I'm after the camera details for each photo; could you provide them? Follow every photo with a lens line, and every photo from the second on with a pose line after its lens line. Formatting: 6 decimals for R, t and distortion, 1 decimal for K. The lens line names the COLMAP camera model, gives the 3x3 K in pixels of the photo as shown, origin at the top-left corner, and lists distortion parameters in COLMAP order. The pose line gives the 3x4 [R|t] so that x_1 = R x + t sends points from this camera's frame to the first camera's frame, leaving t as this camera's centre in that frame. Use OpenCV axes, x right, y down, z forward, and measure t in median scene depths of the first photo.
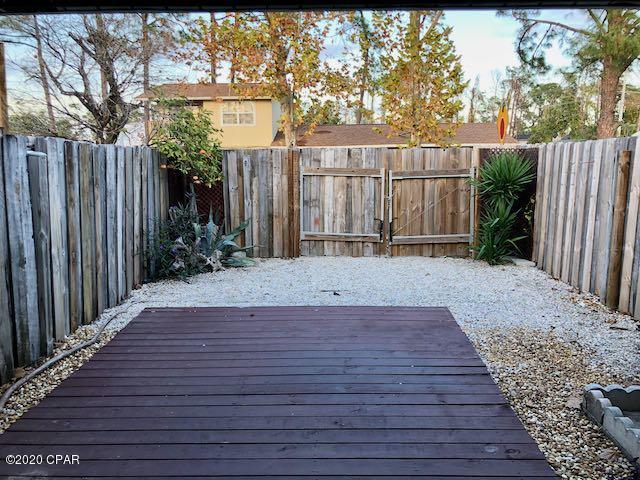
lens RADIAL K [[527.8, 0, 322.5], [0, 527.8, 239.2], [0, 0, 1]] dist [0.012874, 0.003908]
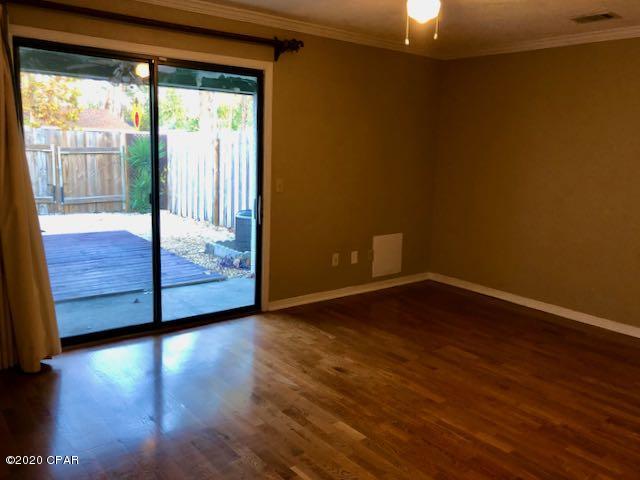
lens RADIAL K [[527.8, 0, 306.1], [0, 527.8, 236.7], [0, 0, 1]] dist [0.012874, 0.003908]
pose [[0.783201, -0.074547, 0.617284, -0.211024], [0.062207, 0.997200, 0.041501, 0.072676], [-0.618649, 0.005896, 0.785645, -0.389213]]
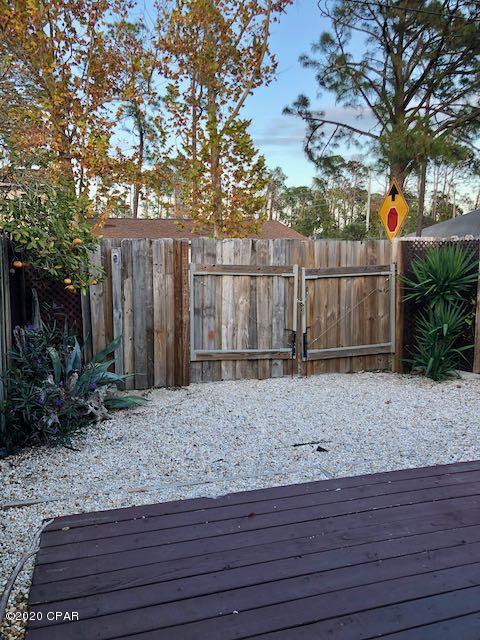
lens RADIAL K [[527.8, 0, 243.1], [0, 527.8, 323.4], [0, 0, 1]] dist [0.012874, 0.003908]
pose [[0.955597, -0.037588, 0.292271, -0.189282], [0.044744, 0.998839, -0.017835, -0.036083], [-0.291261, 0.030121, 0.956169, 0.268789]]
